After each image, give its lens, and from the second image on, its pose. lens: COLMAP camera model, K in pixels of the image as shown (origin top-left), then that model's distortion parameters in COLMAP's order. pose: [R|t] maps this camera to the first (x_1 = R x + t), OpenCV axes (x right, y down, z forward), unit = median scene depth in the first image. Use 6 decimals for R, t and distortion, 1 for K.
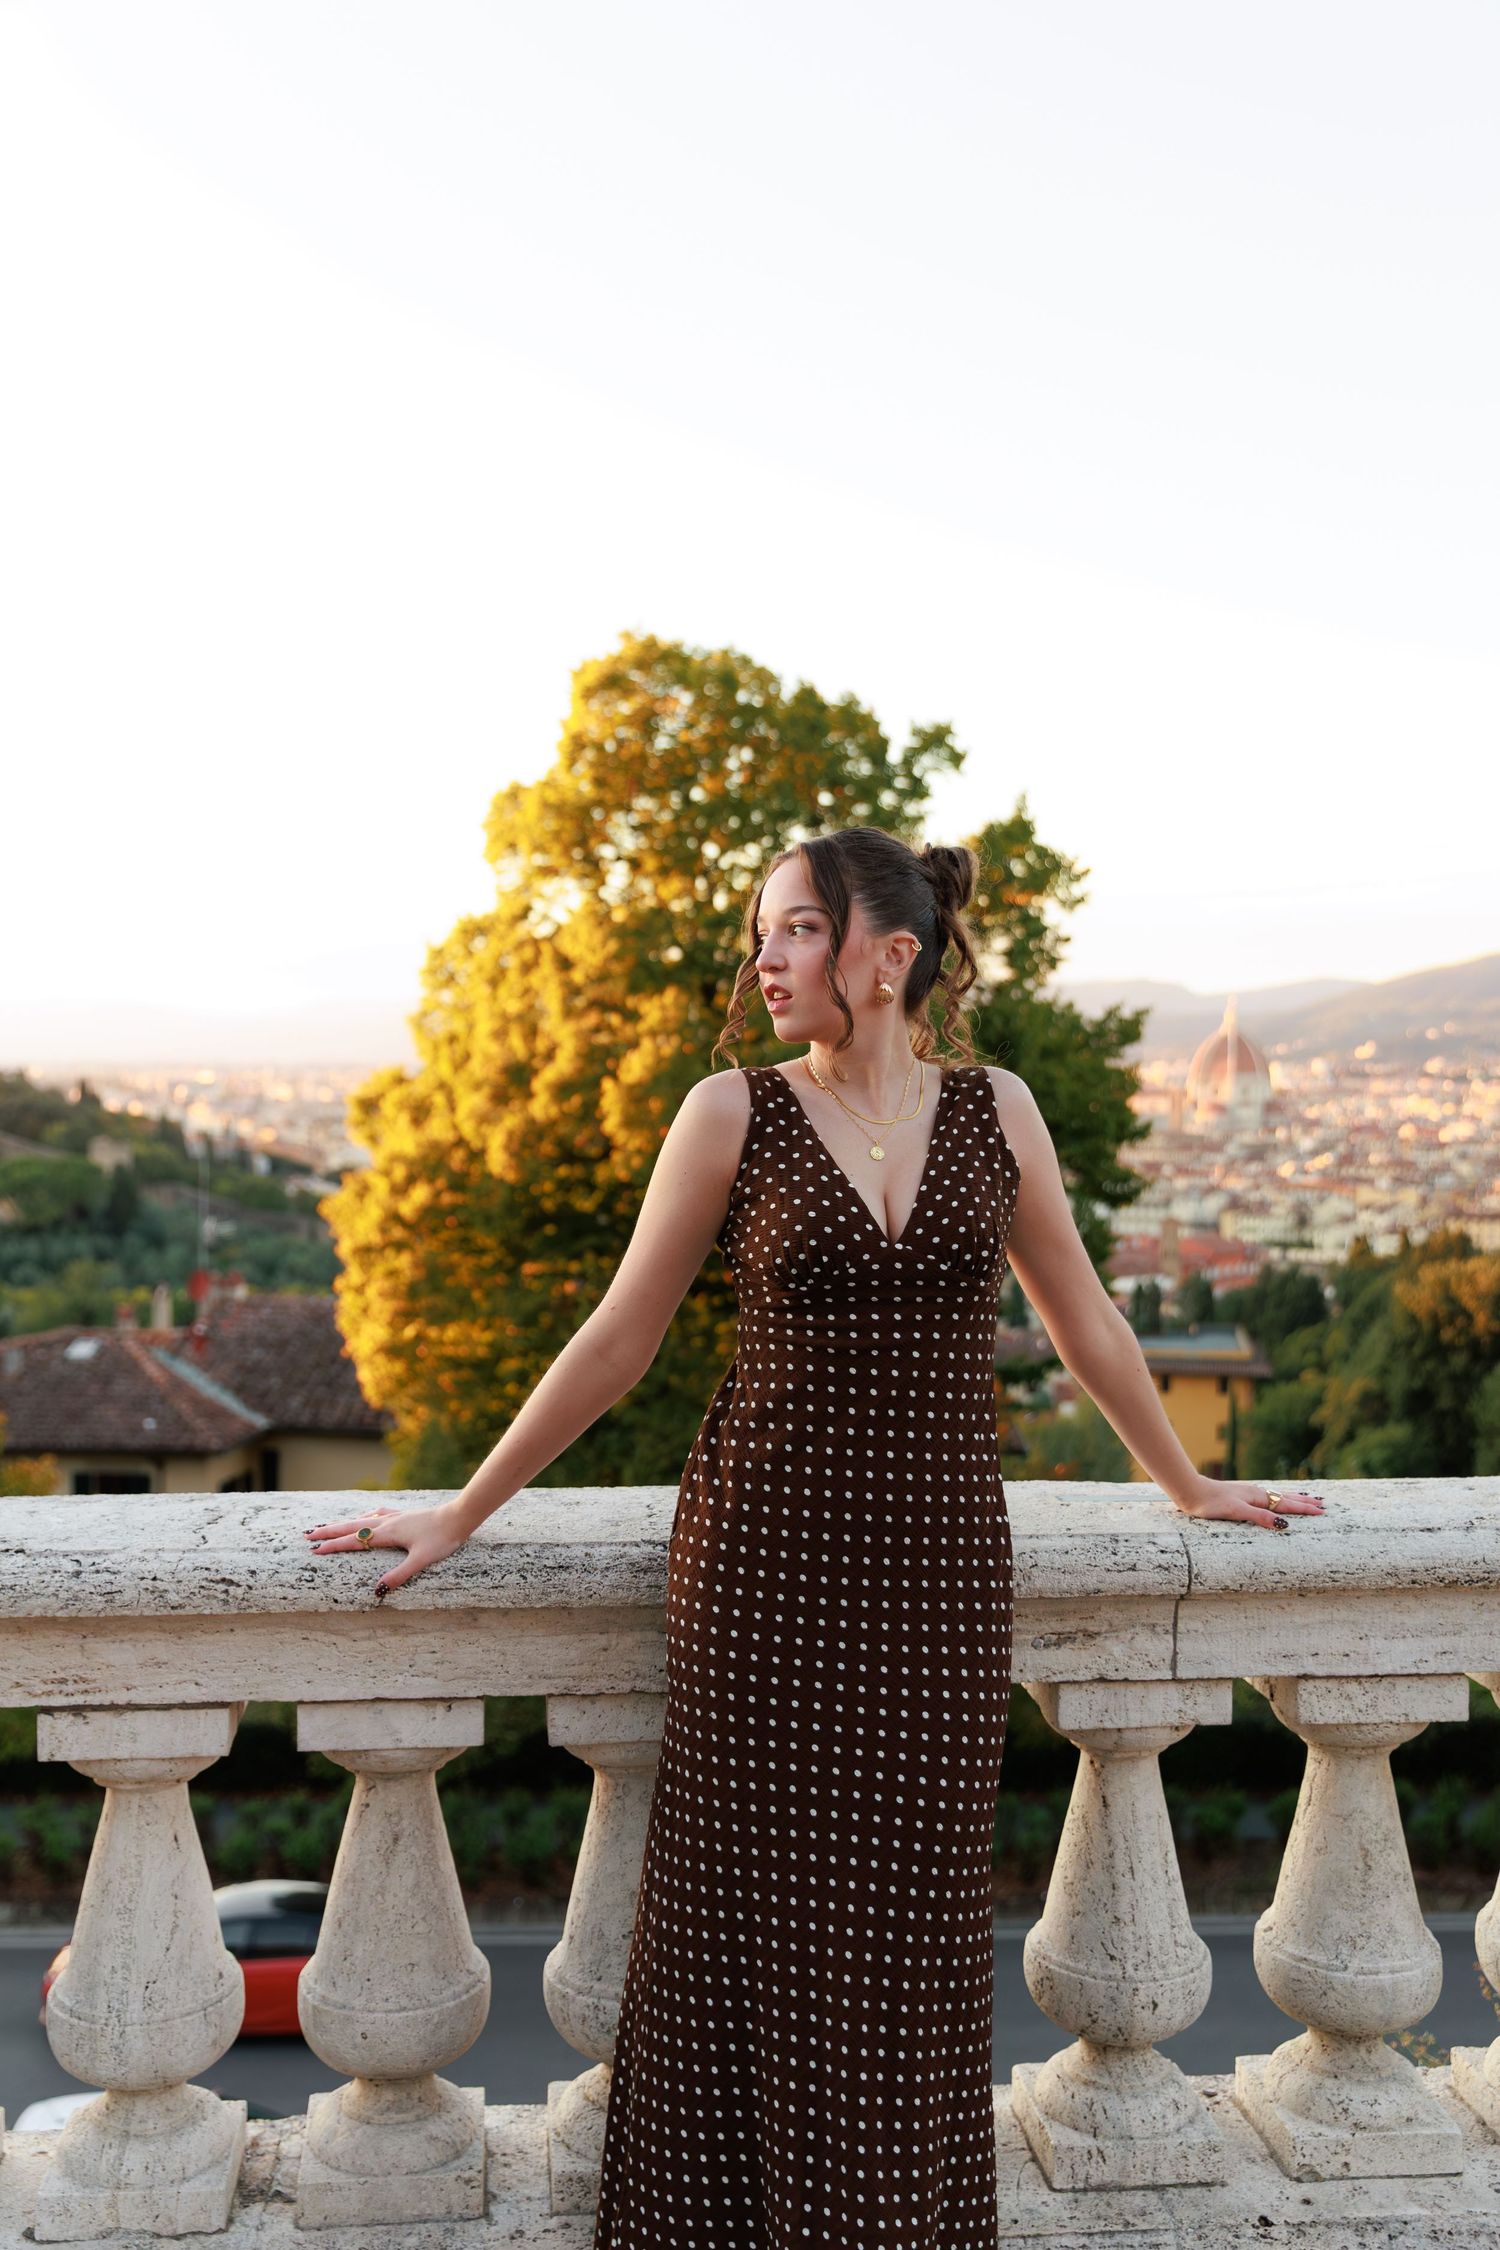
lens RADIAL K [[2185.8, 0, 716.3], [0, 2185.8, 1099.7], [0, 0, 1]] dist [-0.001581, 0.014584]
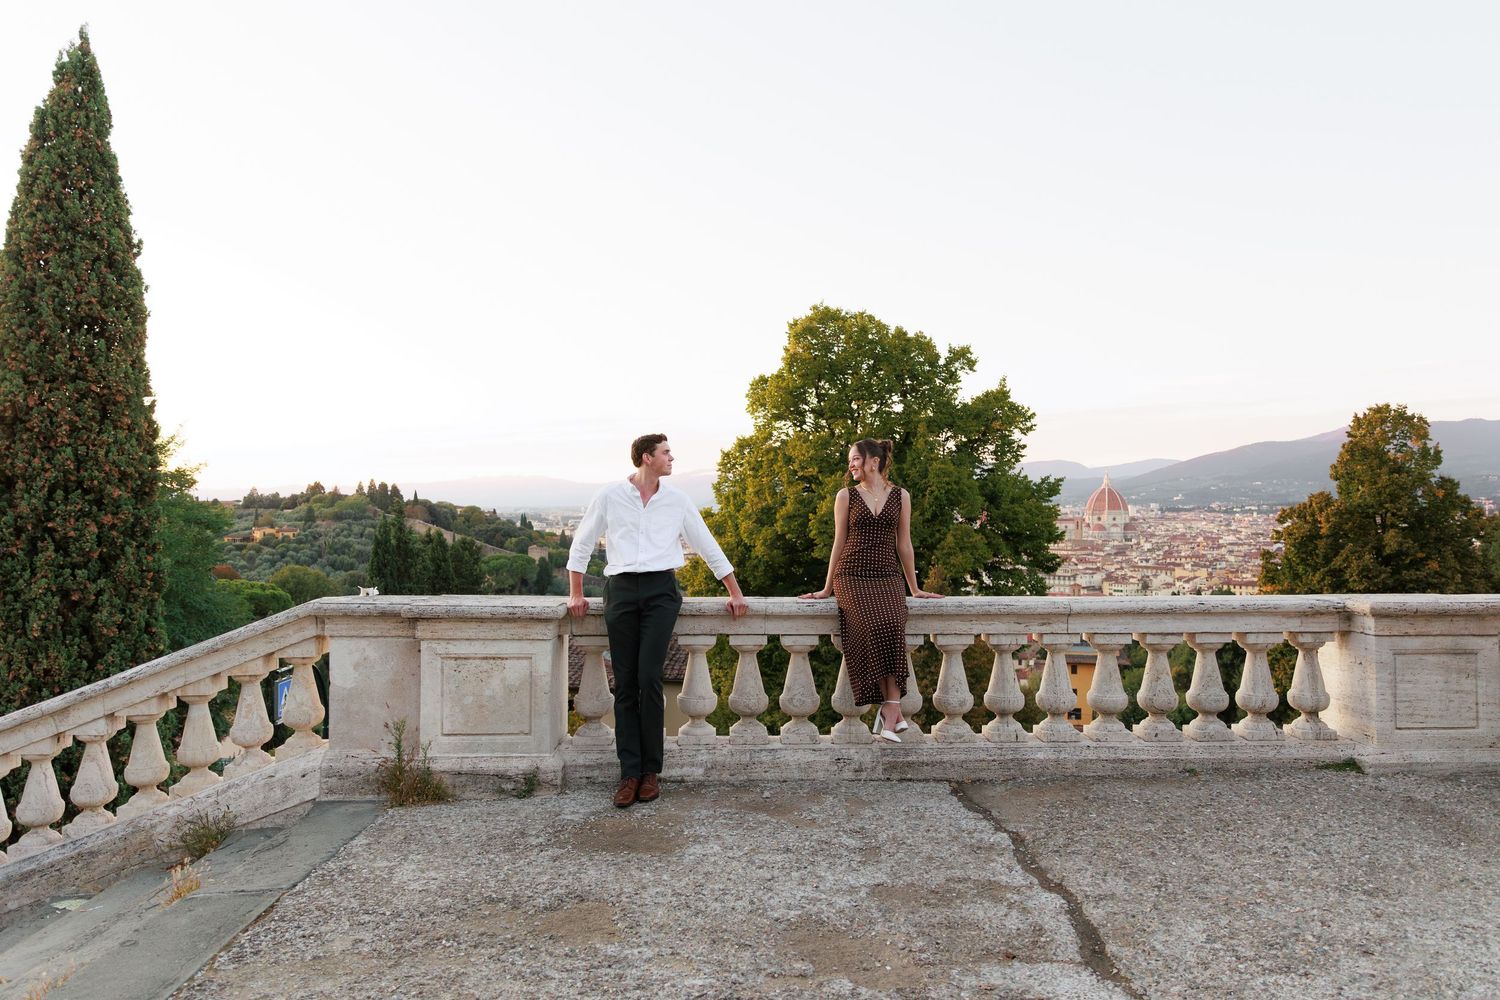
lens RADIAL K [[1125.9, 0, 760.5], [0, 1125.9, 480.3], [0, 0, 1]] dist [-0.001858, 0.004268]
pose [[0.997691, -0.007352, -0.067523, -0.022328], [0.004665, 0.999194, -0.039866, 0.002067], [0.067762, 0.039459, 0.996921, -0.115863]]
